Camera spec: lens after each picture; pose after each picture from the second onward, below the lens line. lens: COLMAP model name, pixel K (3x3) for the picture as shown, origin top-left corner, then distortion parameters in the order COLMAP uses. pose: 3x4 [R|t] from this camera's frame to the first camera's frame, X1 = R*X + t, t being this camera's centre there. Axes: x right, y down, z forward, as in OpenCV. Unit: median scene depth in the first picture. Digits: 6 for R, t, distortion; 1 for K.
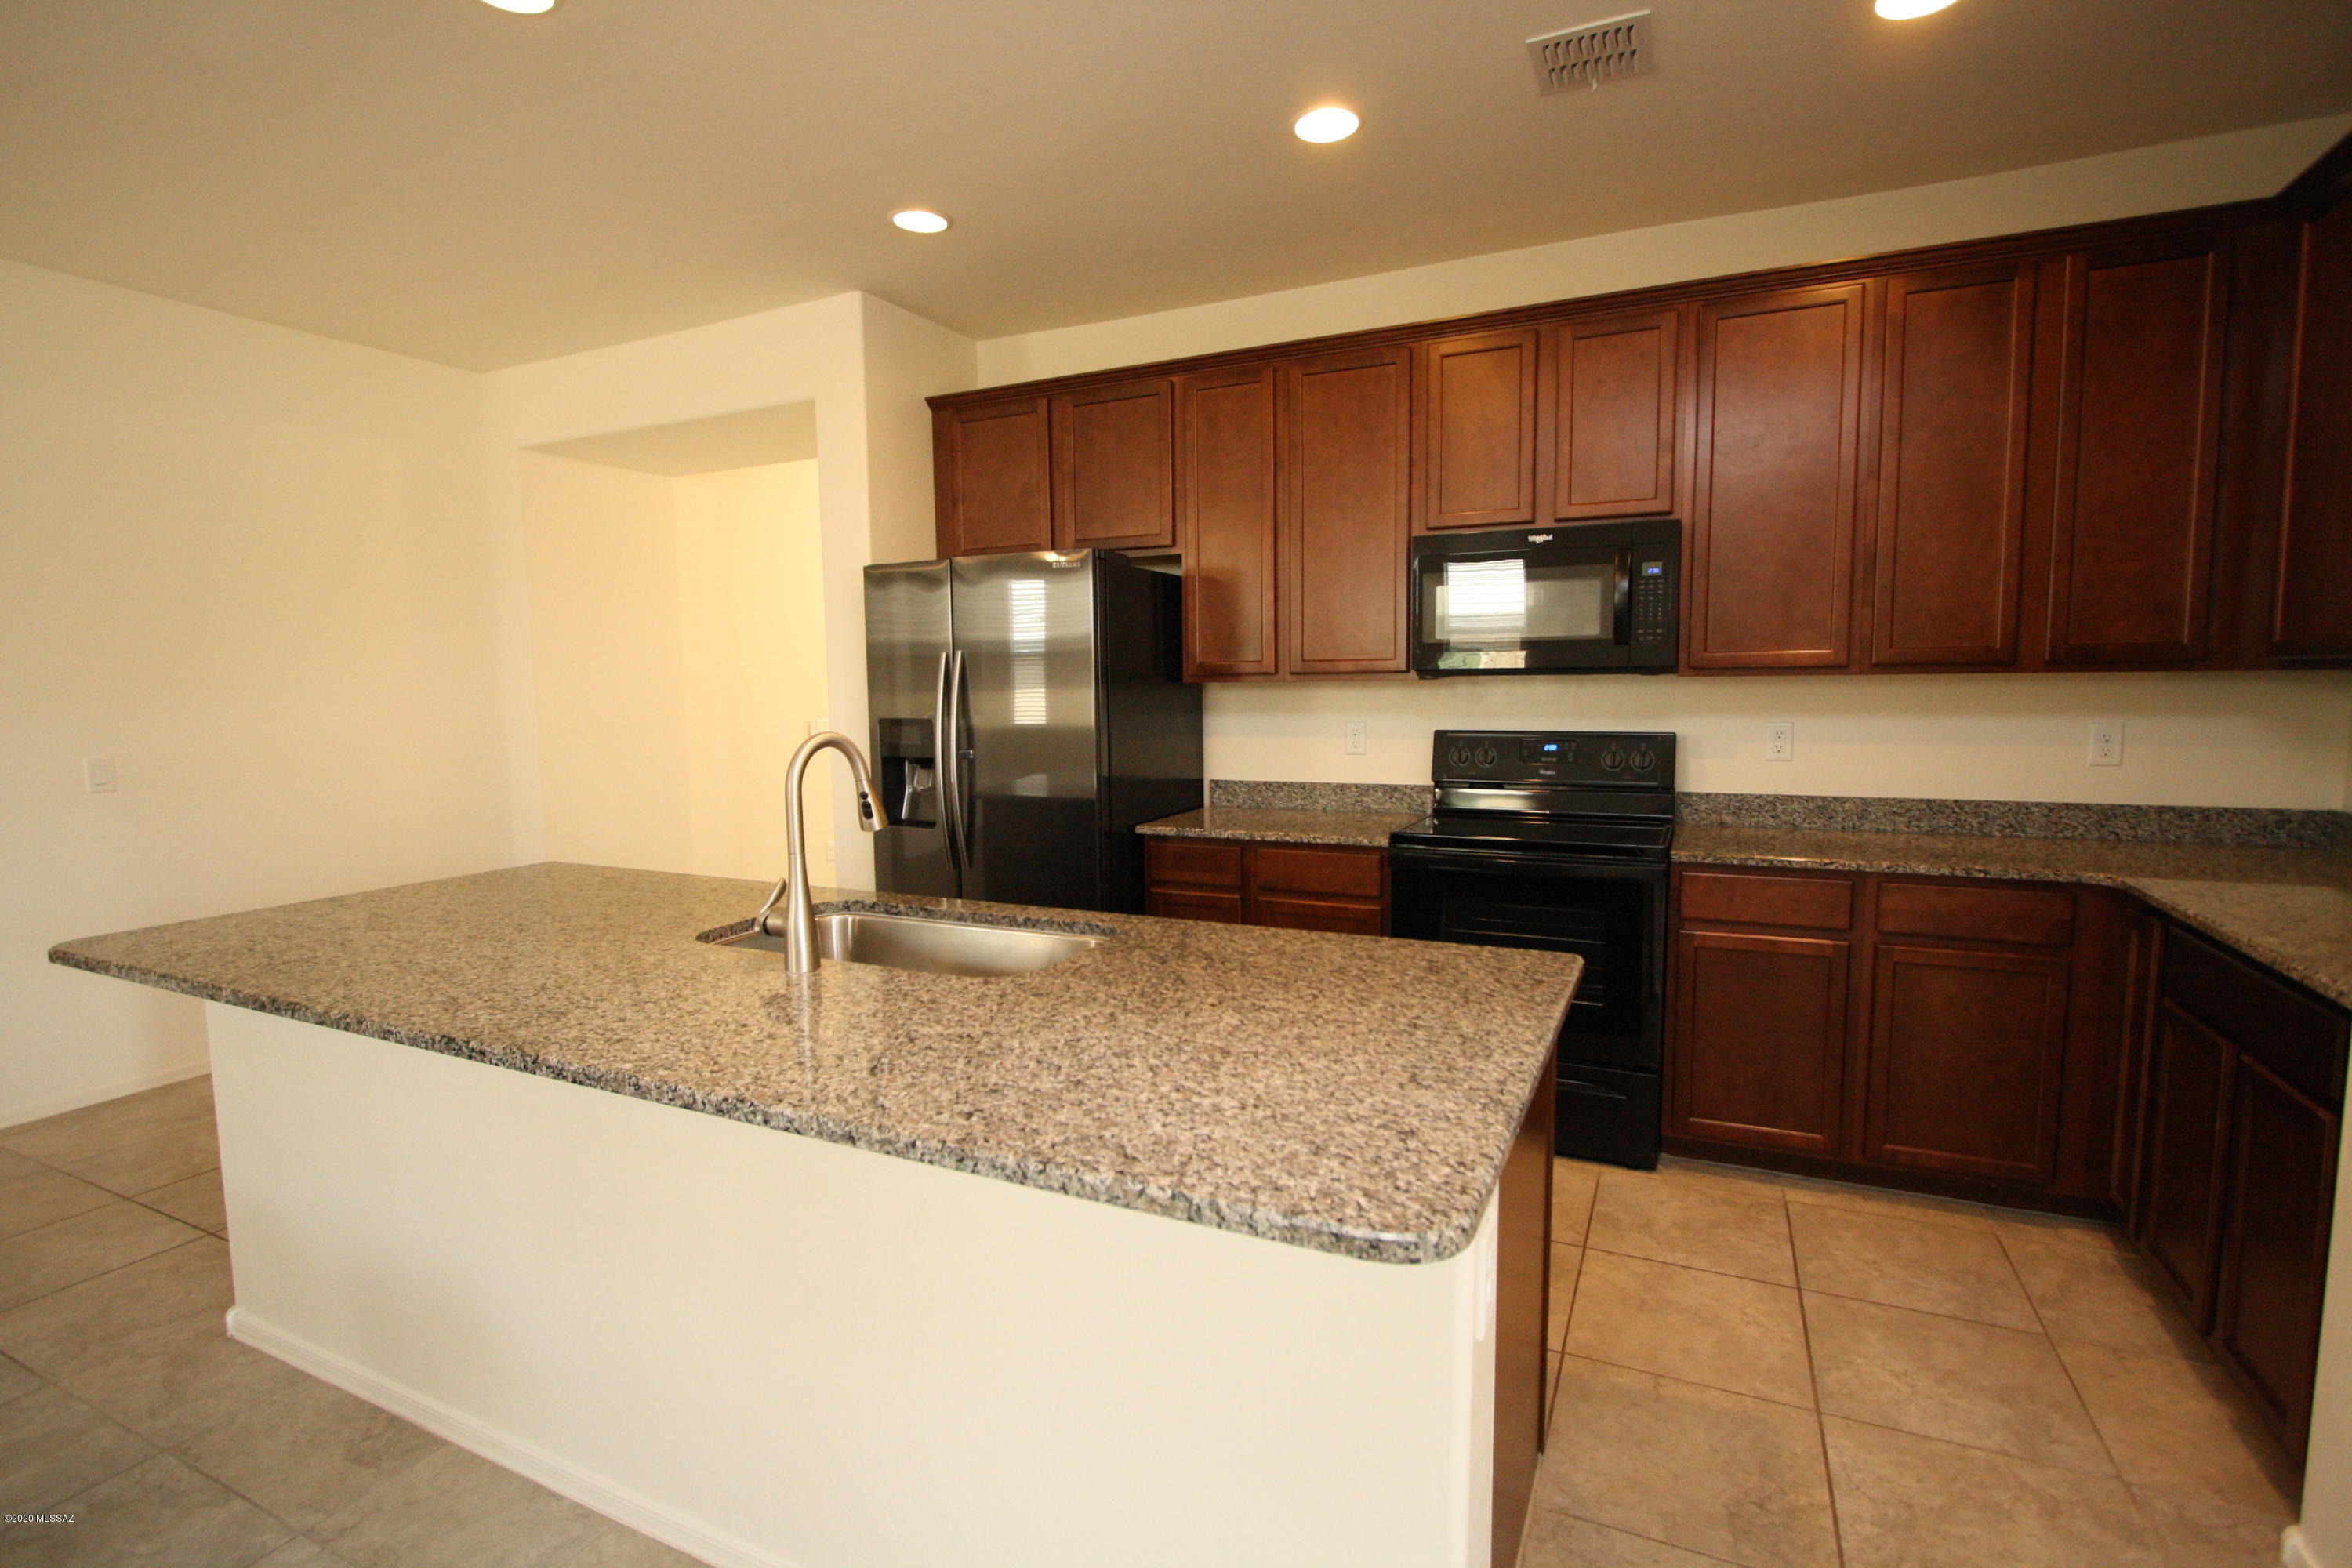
lens RADIAL K [[1091.8, 0, 1175.6], [0, 1091.8, 791.7], [0, 0, 1]] dist [-0.021745, 0.004514]
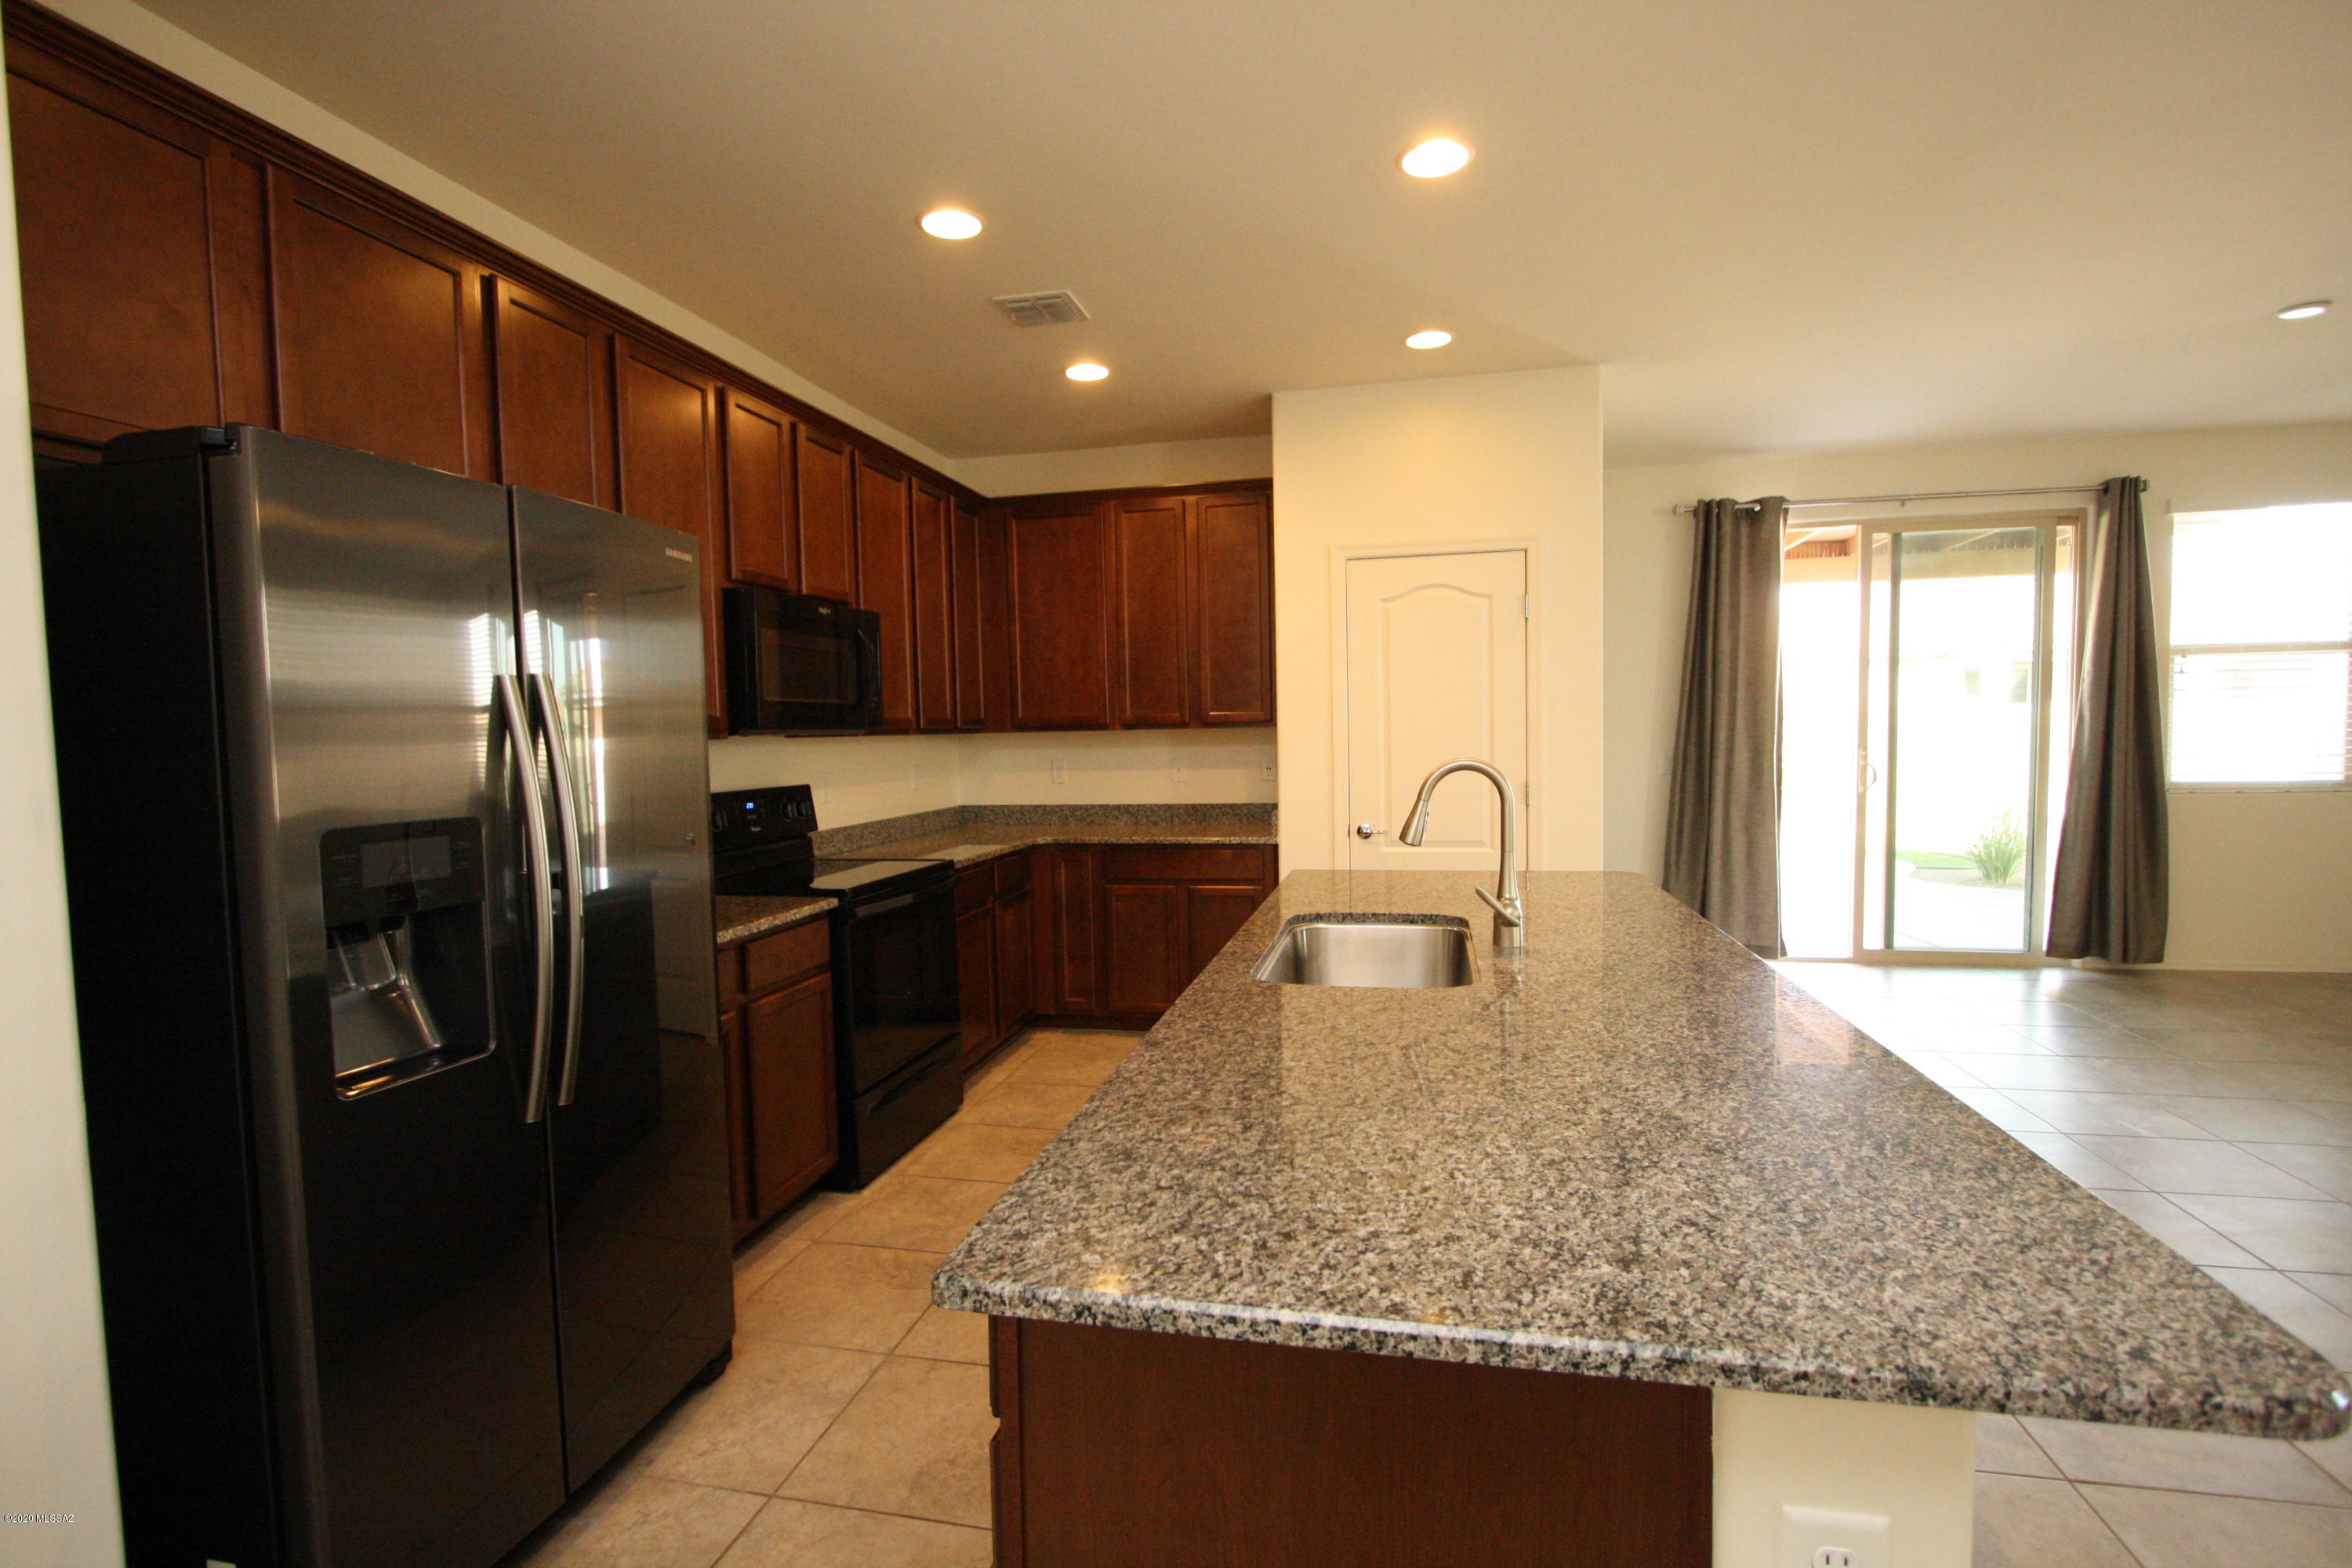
lens RADIAL K [[1091.8, 0, 1175.6], [0, 1091.8, 791.7], [0, 0, 1]] dist [-0.021745, 0.004514]
pose [[-0.223632, -0.037730, 0.973943, -0.769730], [0.122475, 0.990242, 0.066483, -0.073813], [-0.966948, 0.134151, -0.216829, 0.845207]]
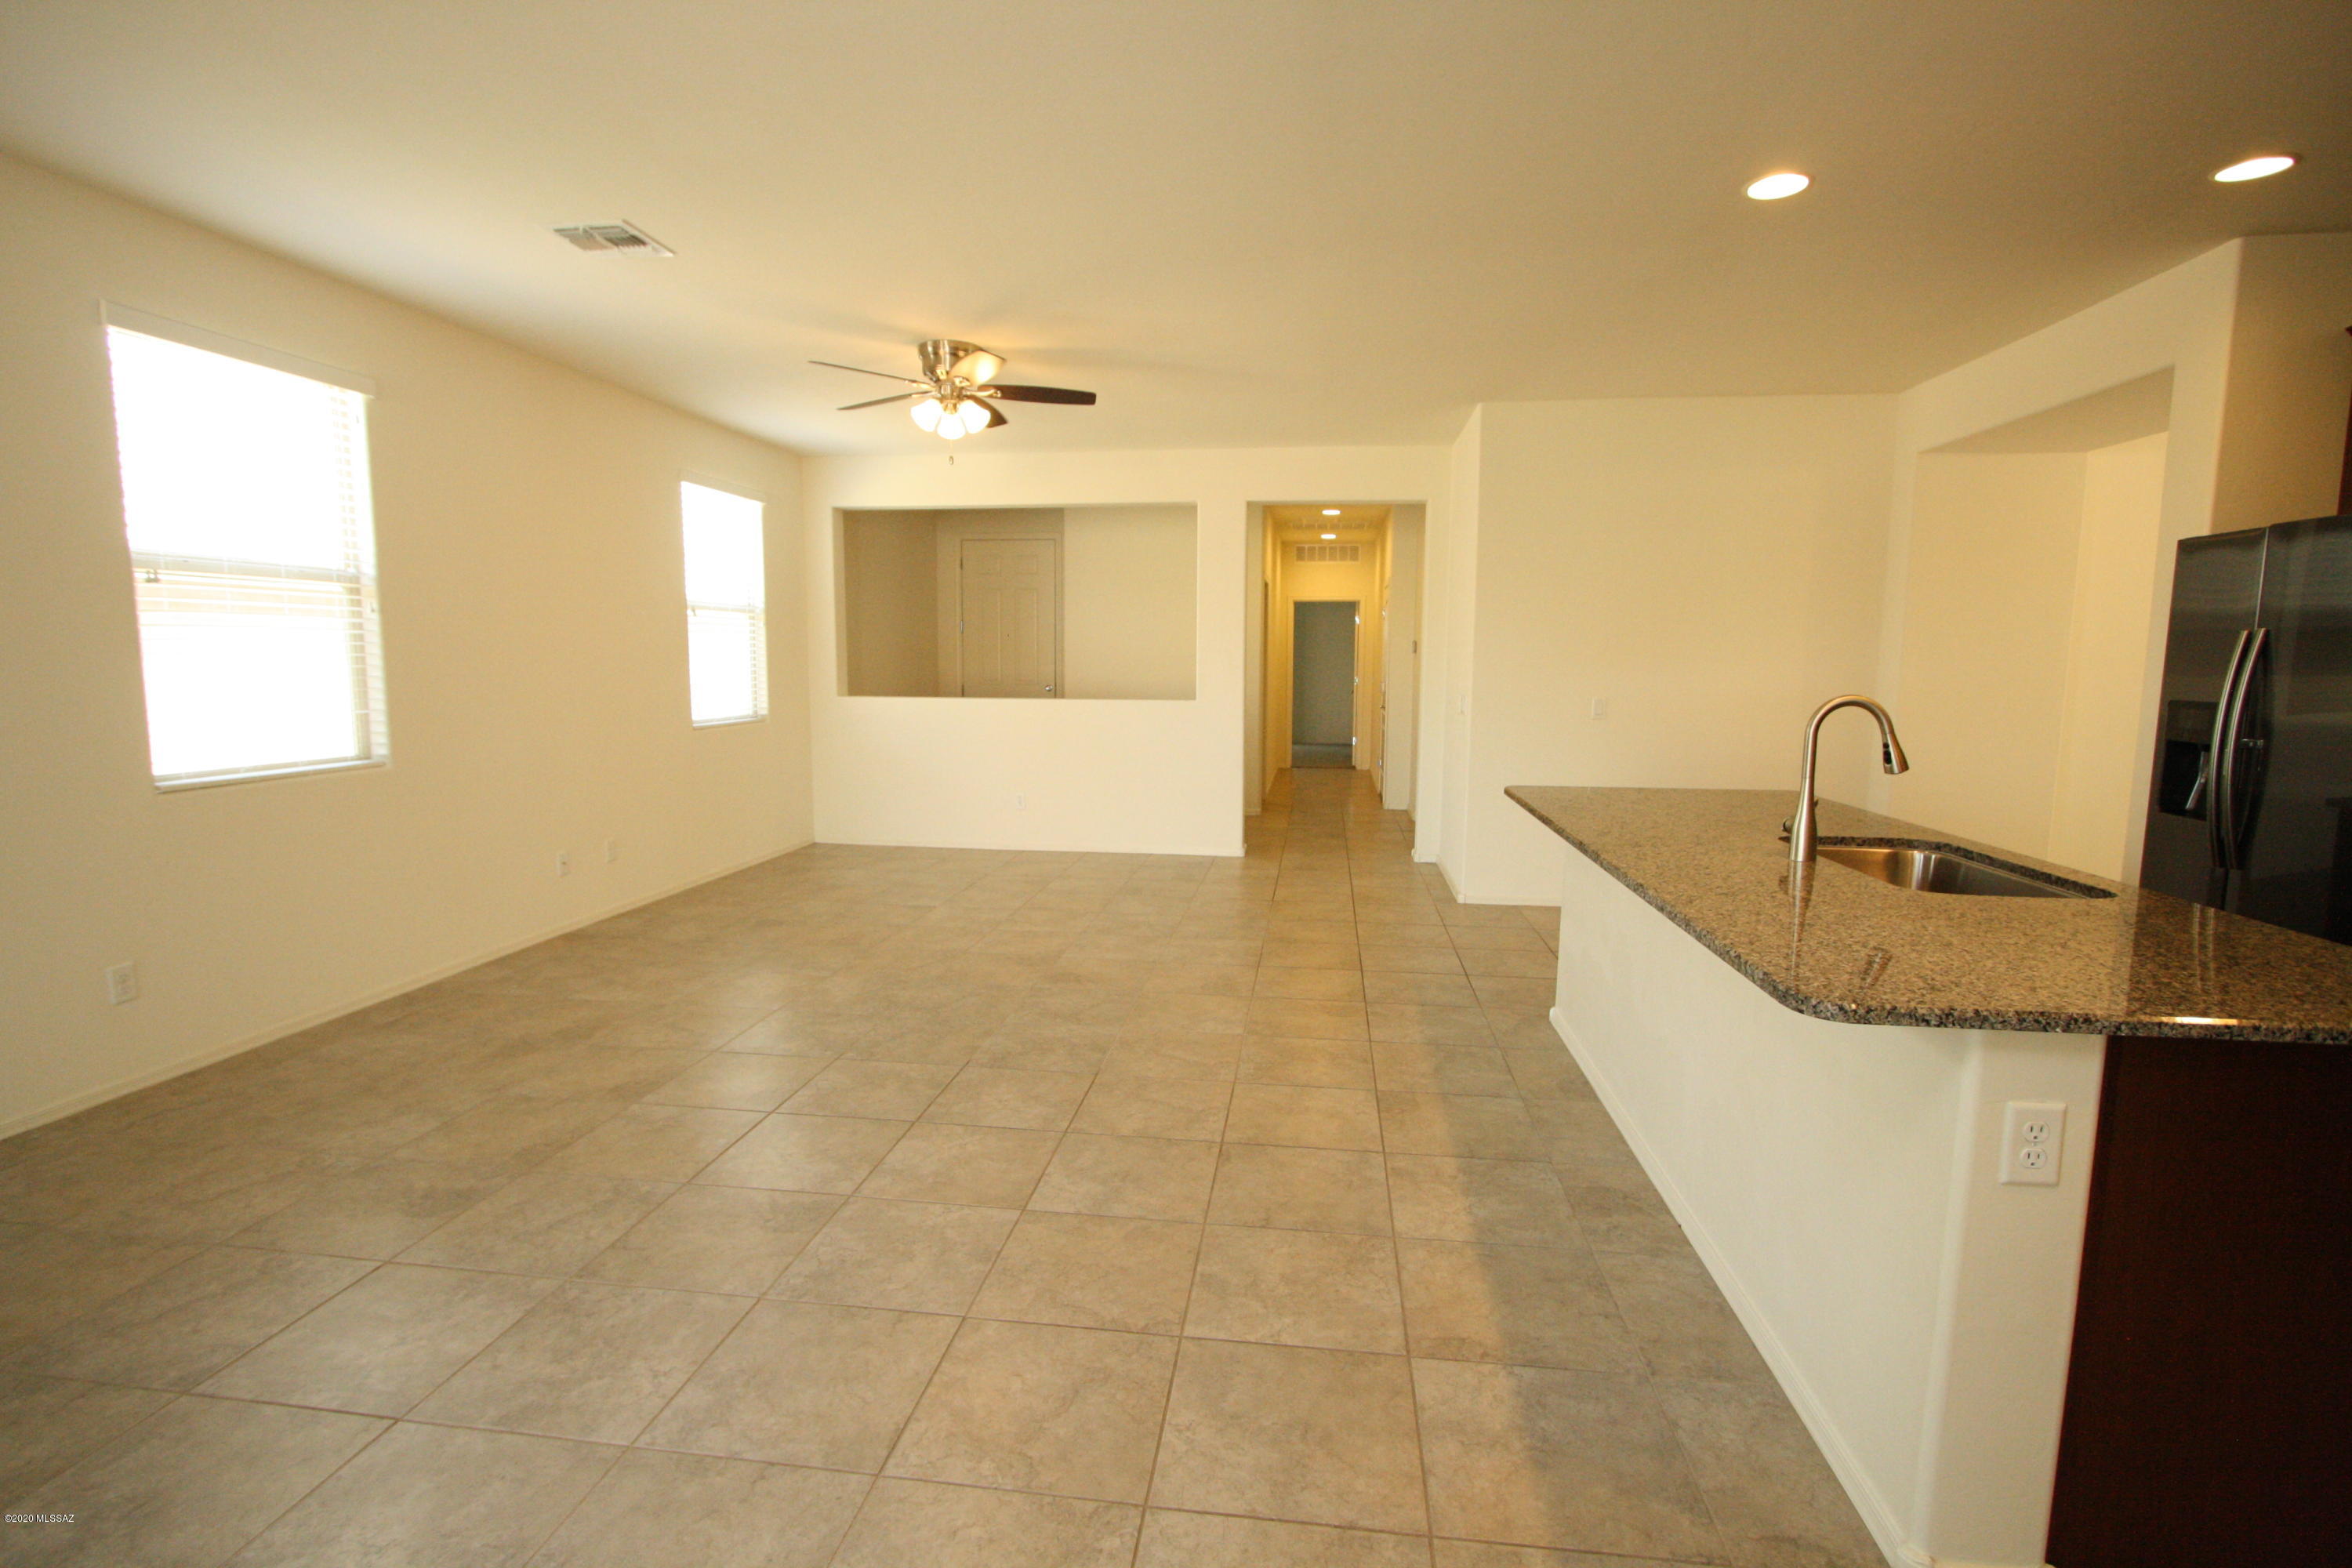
lens RADIAL K [[1091.8, 0, 1175.6], [0, 1091.8, 791.7], [0, 0, 1]] dist [-0.021745, 0.004514]
pose [[0.306697, 0.129912, -0.942900, 0.383933], [-0.105761, 0.989158, 0.101884, 0.008738], [0.945913, 0.068474, 0.317112, -0.122733]]
